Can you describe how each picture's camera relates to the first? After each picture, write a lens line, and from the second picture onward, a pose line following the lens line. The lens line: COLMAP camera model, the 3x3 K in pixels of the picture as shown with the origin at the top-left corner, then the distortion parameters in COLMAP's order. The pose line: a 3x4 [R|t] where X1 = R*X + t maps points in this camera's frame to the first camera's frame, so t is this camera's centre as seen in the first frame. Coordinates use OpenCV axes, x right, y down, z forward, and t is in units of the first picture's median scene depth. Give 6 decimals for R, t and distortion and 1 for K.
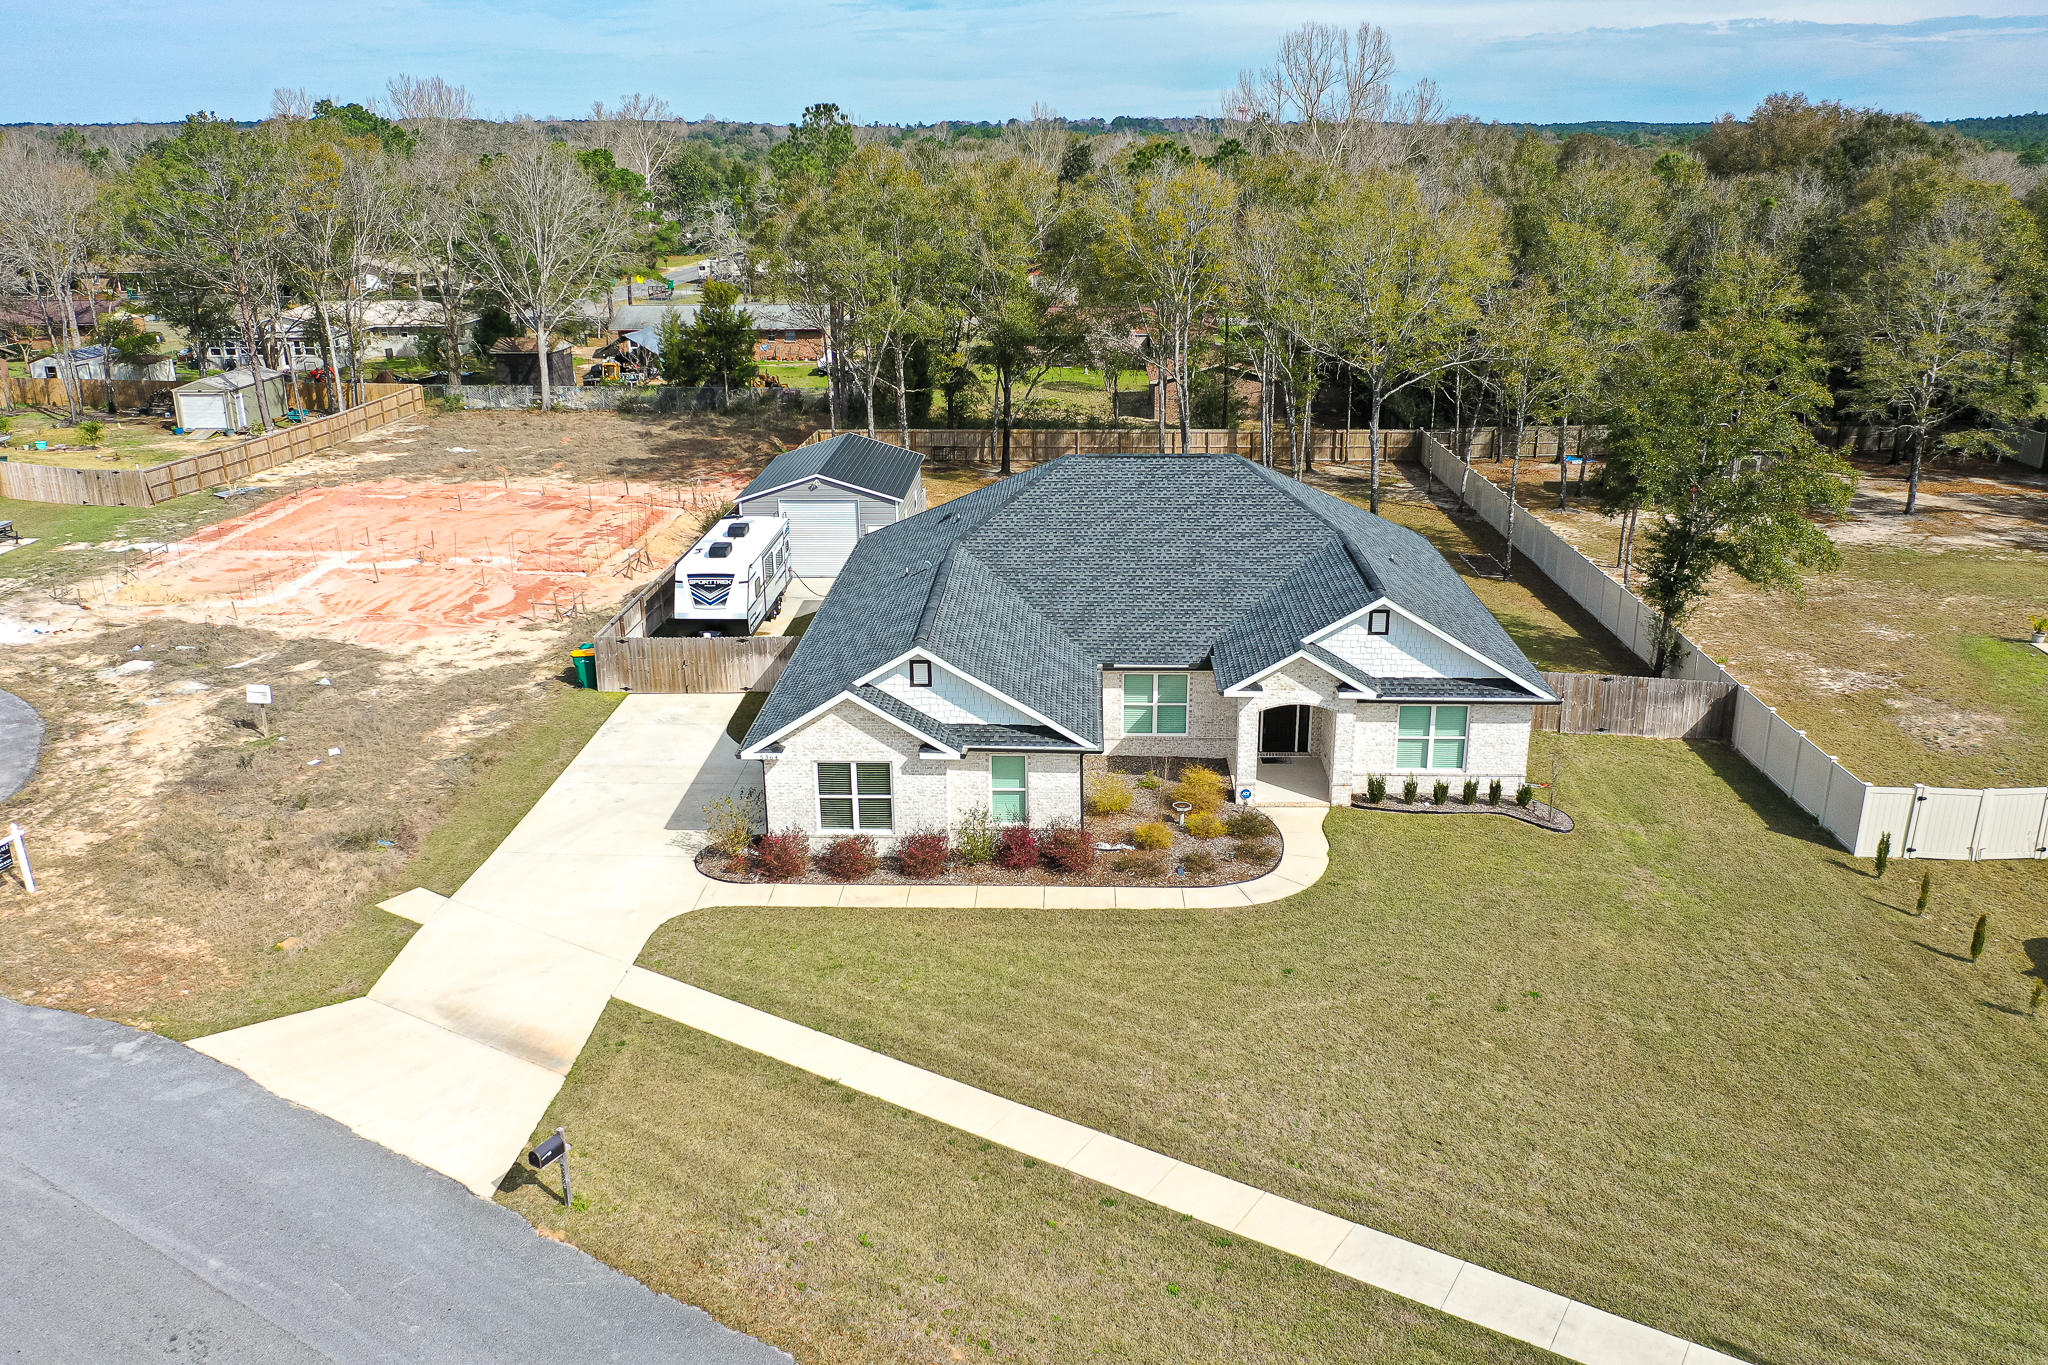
lens RADIAL K [[1599.4, 0, 1024.0], [0, 1599.4, 682.5], [0, 0, 1]] dist [-0.006533, -0.000514]
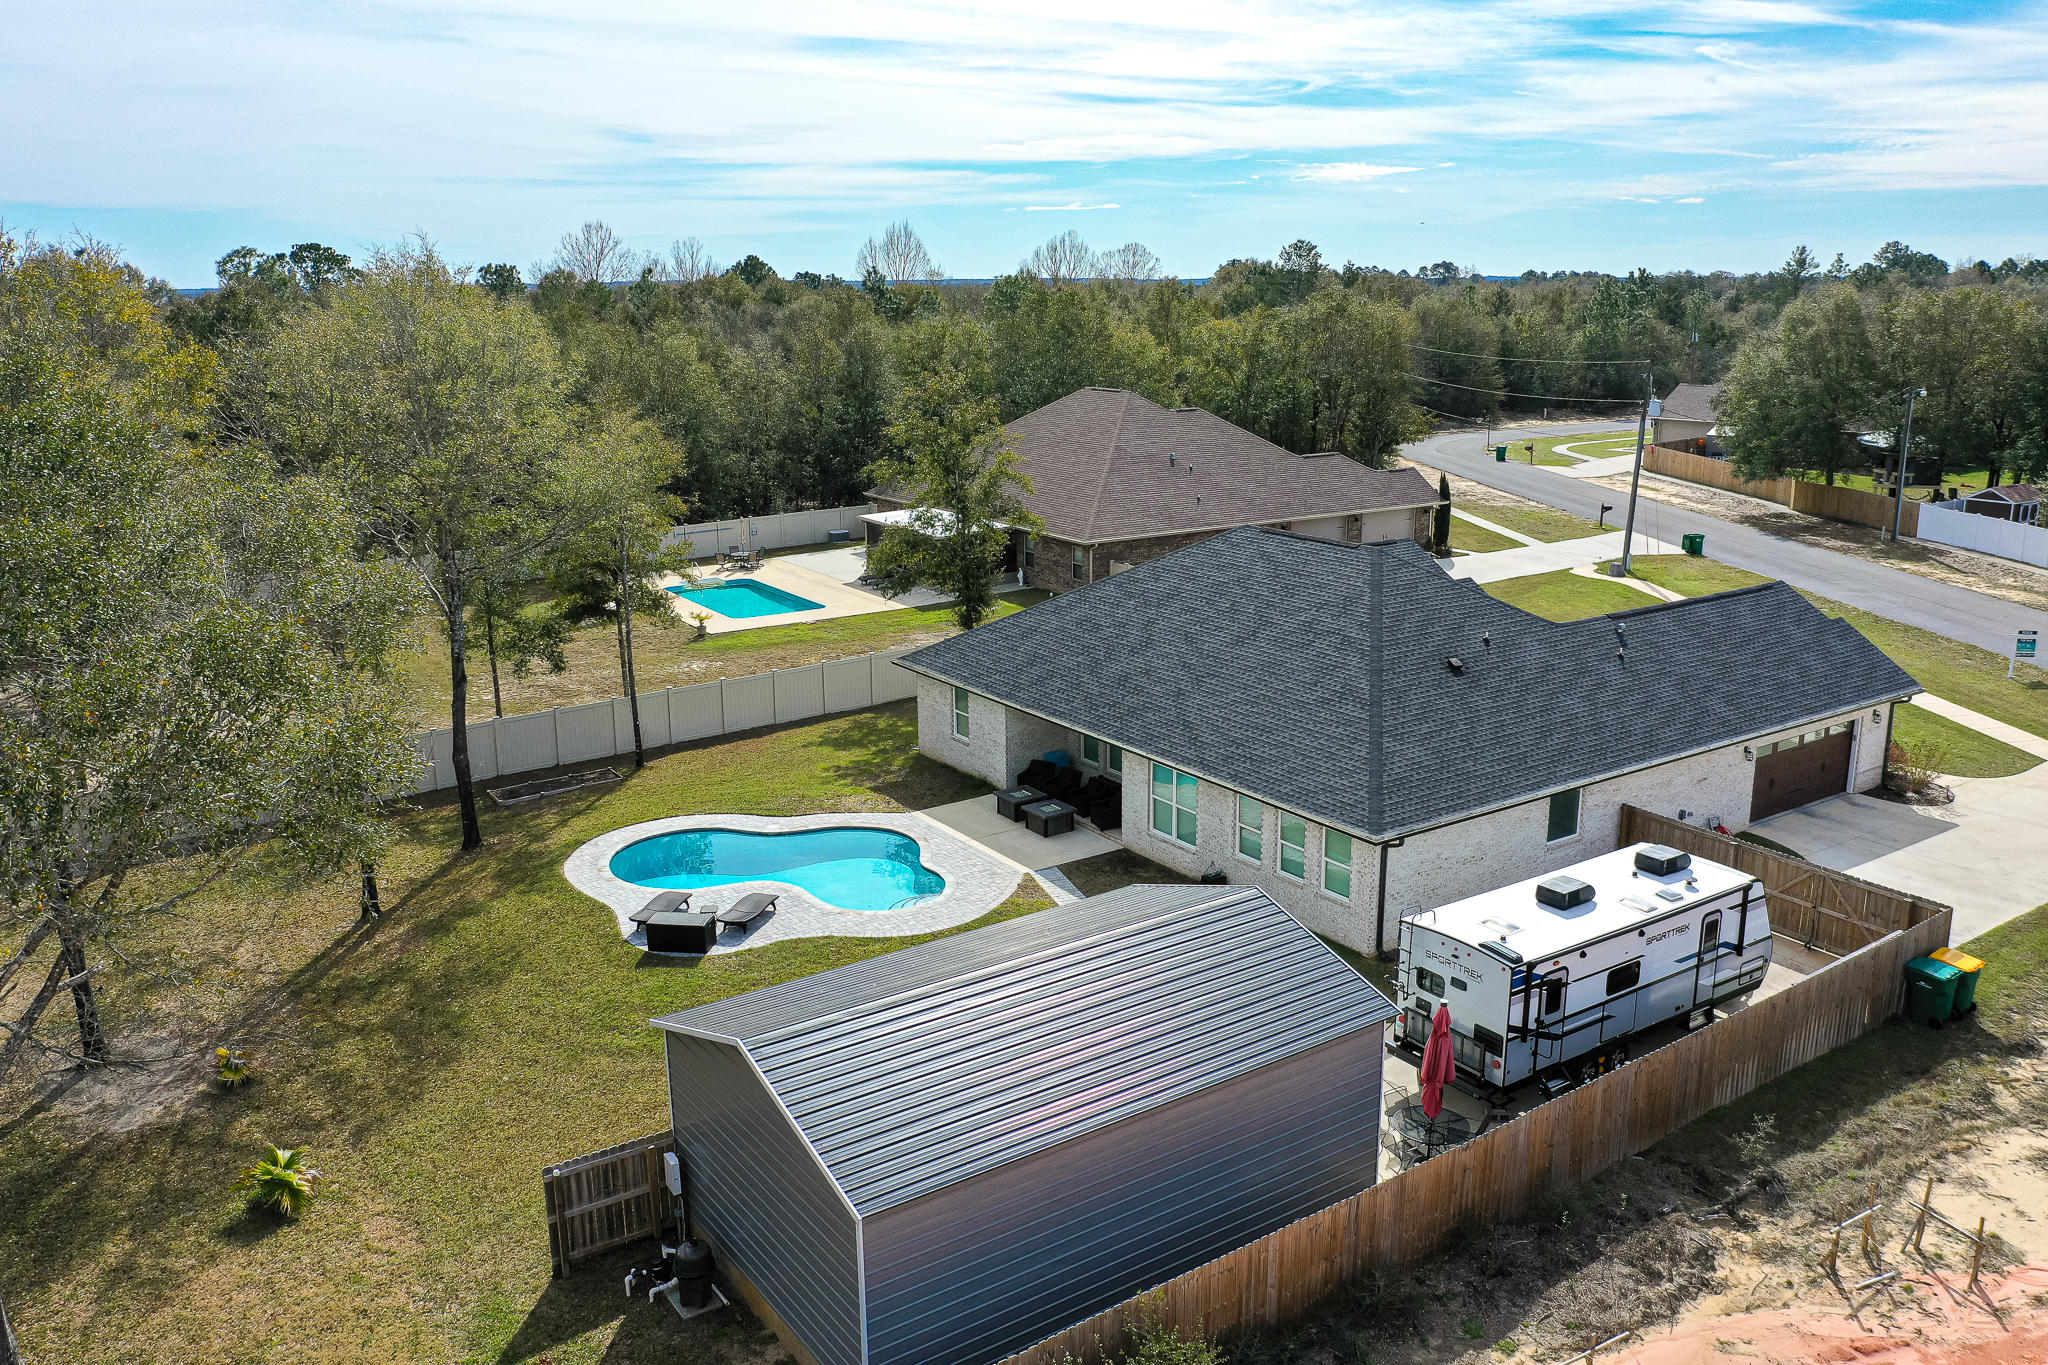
lens RADIAL K [[1586.4, 0, 1020.7], [0, 1586.4, 754.0], [0, 0, 1]] dist [-0.011297, -0.005735]
pose [[-0.589645, -0.219269, 0.777329, -0.644183], [0.274207, 0.850928, 0.448031, -0.569384], [-0.759690, 0.477328, -0.441621, 1.876856]]
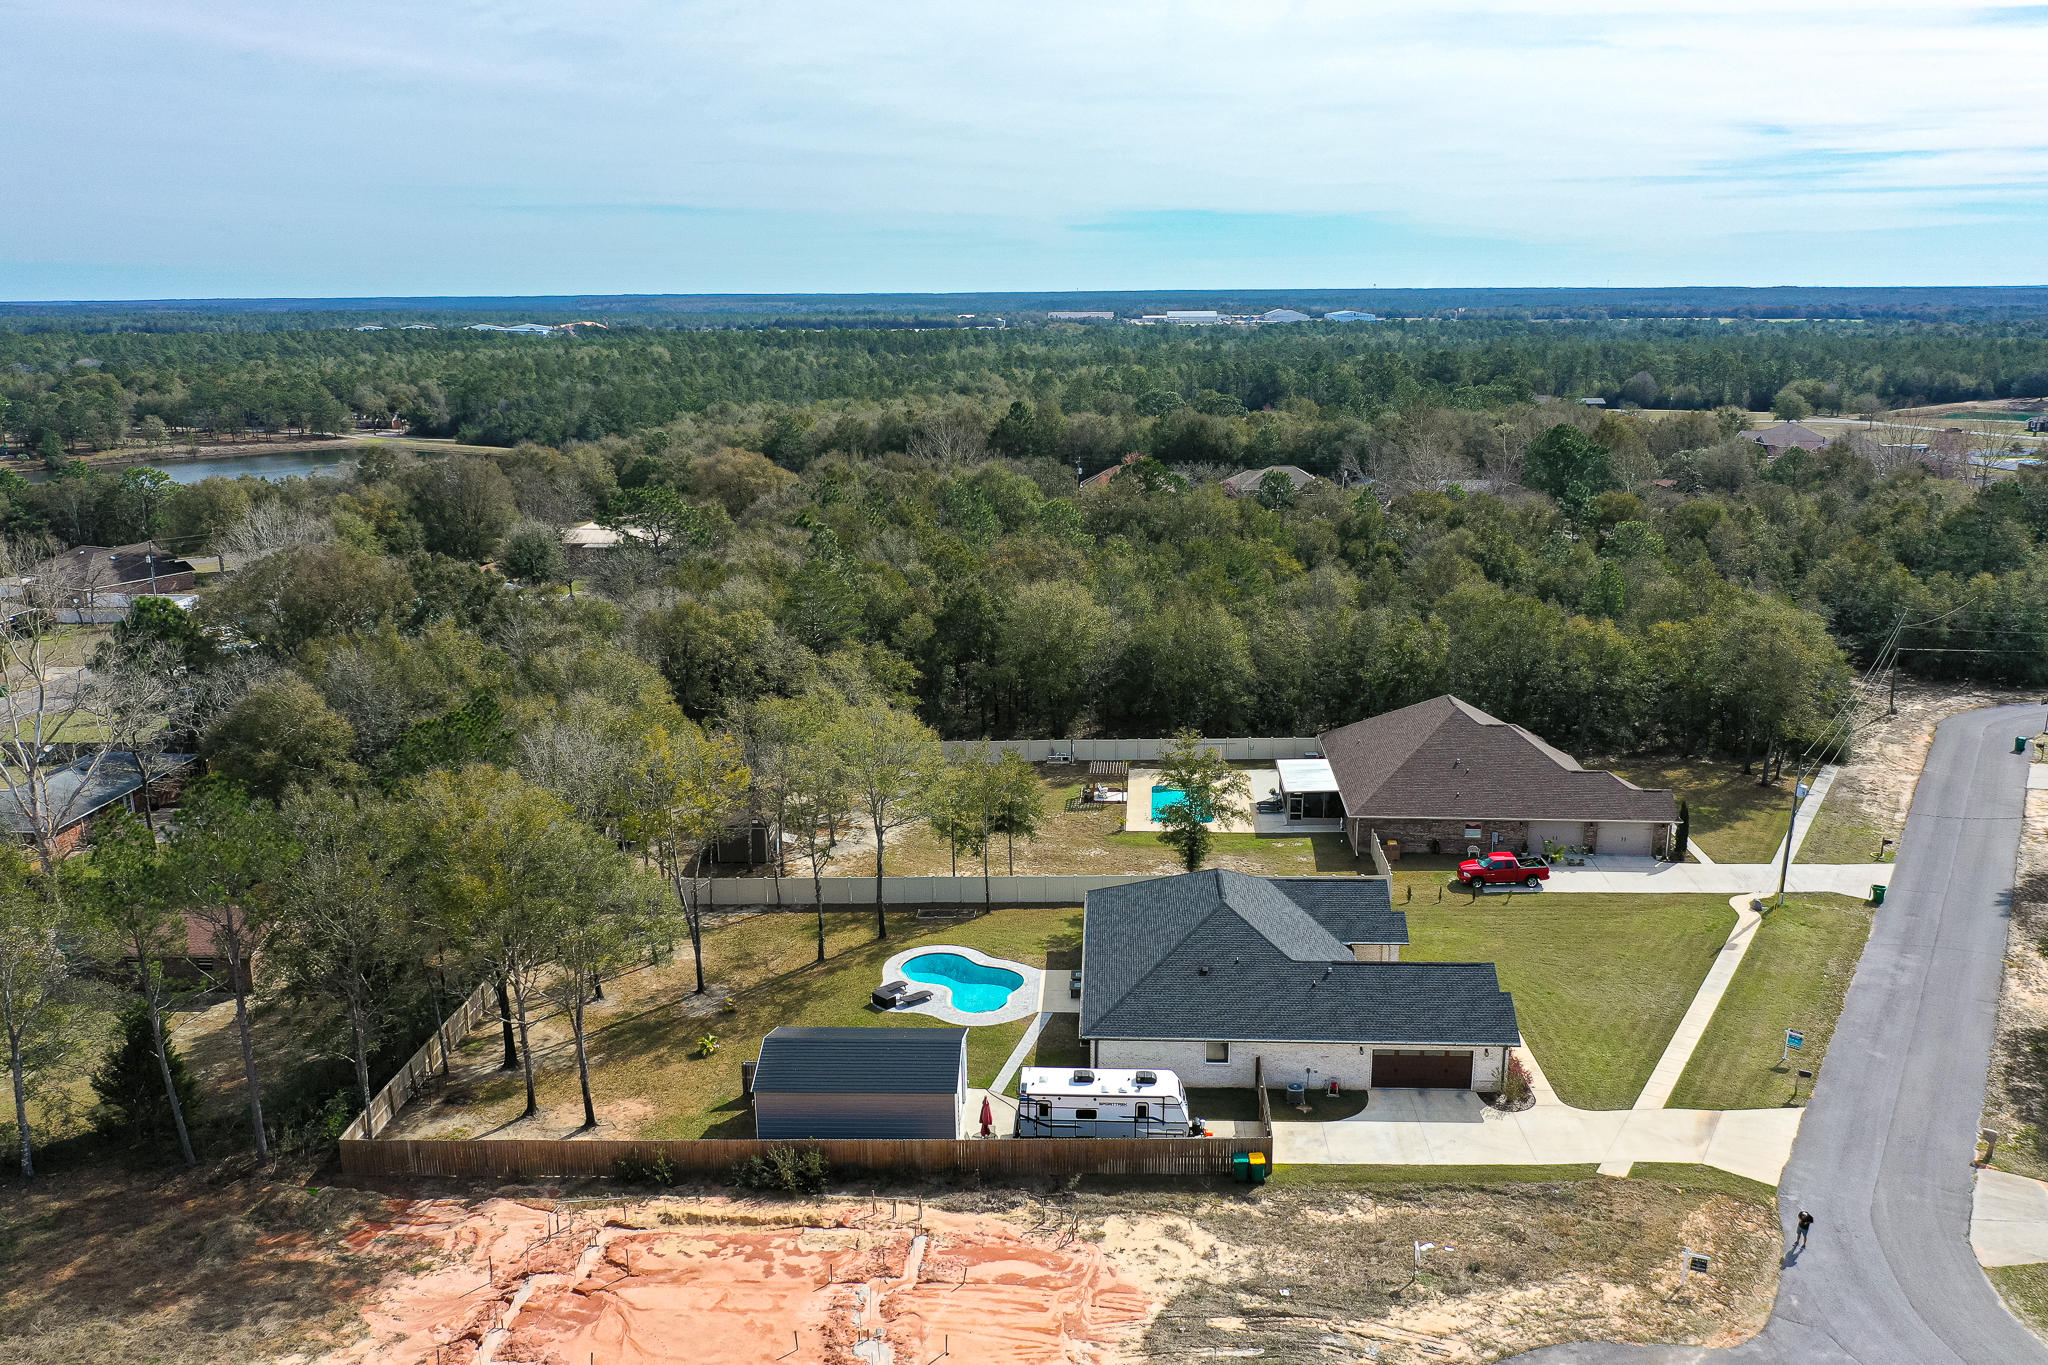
lens RADIAL K [[1599.4, 0, 1024.0], [0, 1599.4, 682.5], [0, 0, 1]] dist [-0.006533, -0.000514]
pose [[0.010281, -0.232871, 0.972453, -1.934000], [0.329967, 0.918821, 0.216540, -0.970176], [-0.943937, 0.318651, 0.086286, 1.172132]]
